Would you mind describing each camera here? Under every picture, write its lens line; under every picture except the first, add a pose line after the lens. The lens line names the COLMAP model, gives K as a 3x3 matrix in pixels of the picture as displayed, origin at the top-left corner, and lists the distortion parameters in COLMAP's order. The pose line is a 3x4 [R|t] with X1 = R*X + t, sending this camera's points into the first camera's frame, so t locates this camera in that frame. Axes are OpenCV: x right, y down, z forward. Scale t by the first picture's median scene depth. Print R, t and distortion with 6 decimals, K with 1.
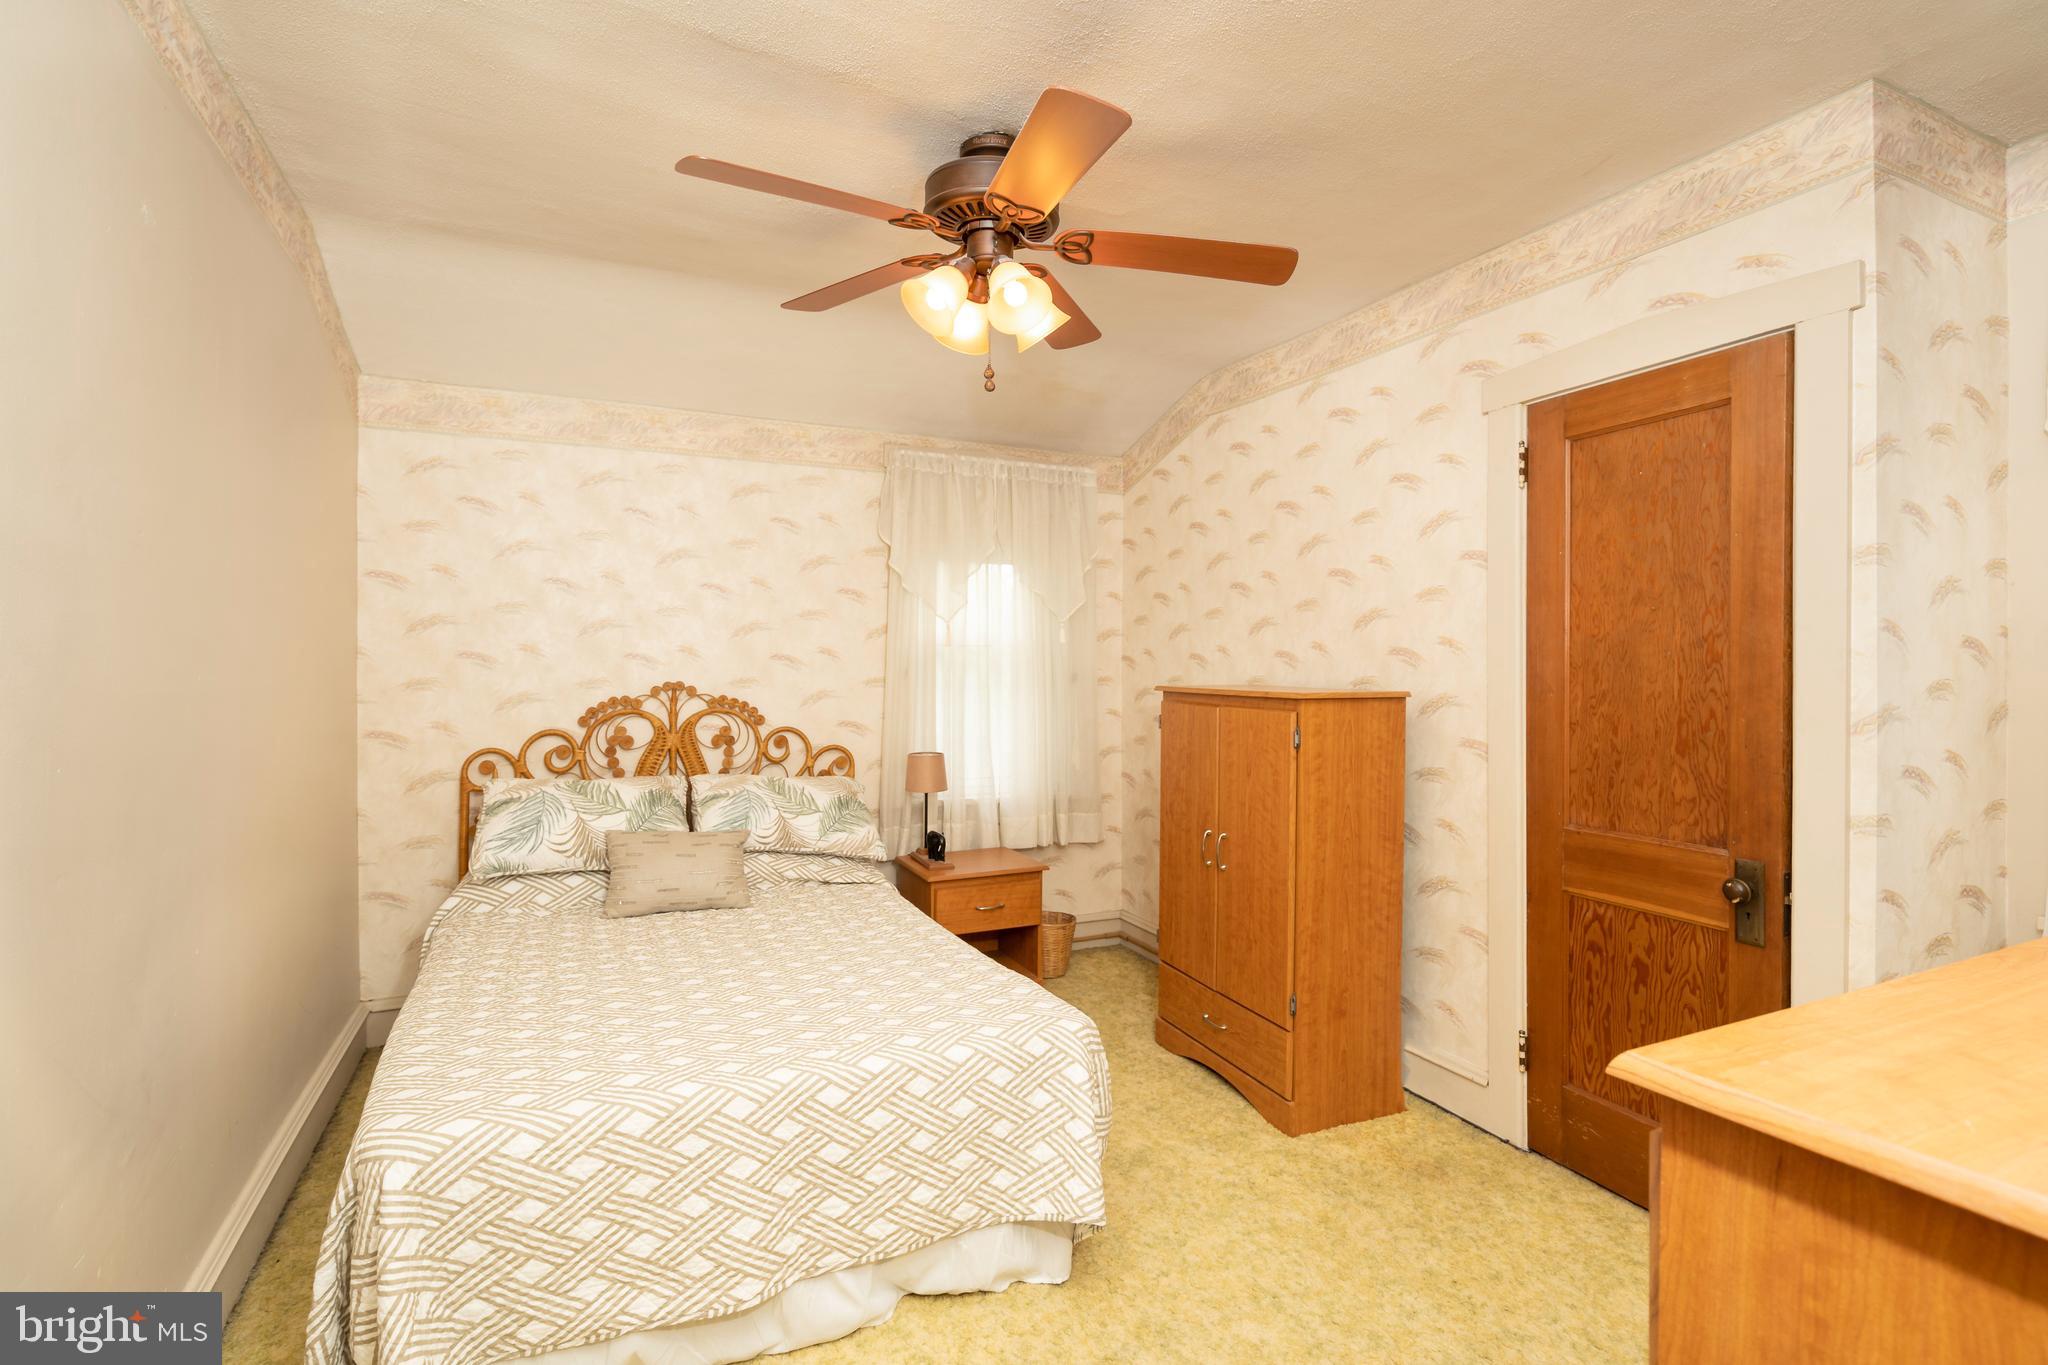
lens RADIAL K [[970.6, 0, 1024.0], [0, 970.6, 682.5], [0, 0, 1]] dist [0.000557, 0.000112]
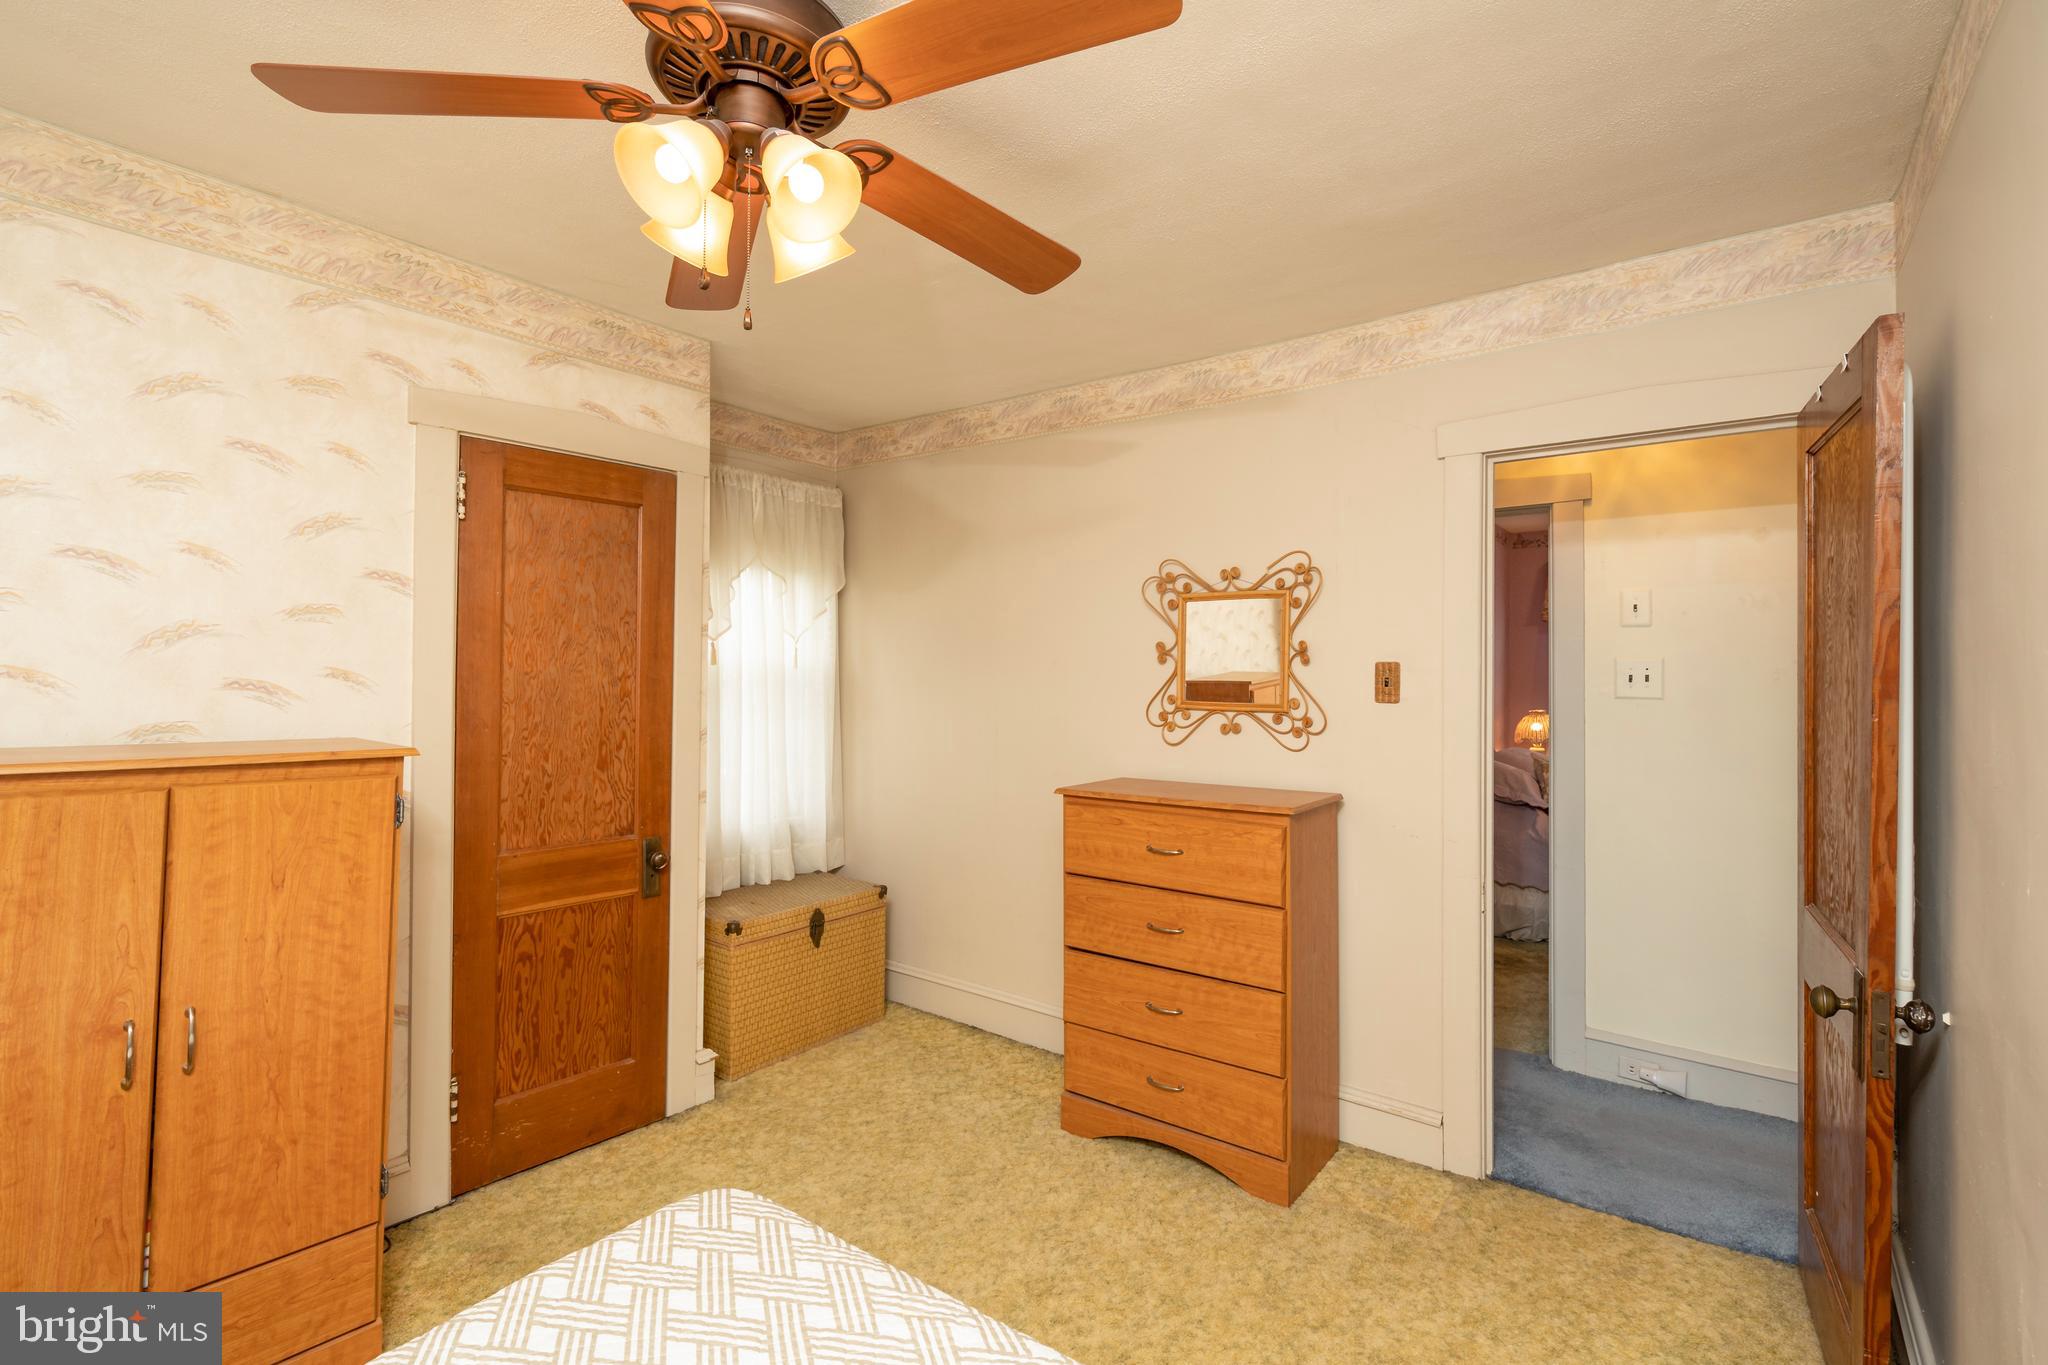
lens RADIAL K [[931.5, 0, 1027.3], [0, 931.5, 677.1], [0, 0, 1]] dist [-0.001720, 0.000172]
pose [[-0.449459, -0.007278, 0.893271, -0.632531], [0.003127, 0.999948, 0.009721, -0.054430], [-0.893295, 0.007163, -0.449413, 1.007724]]
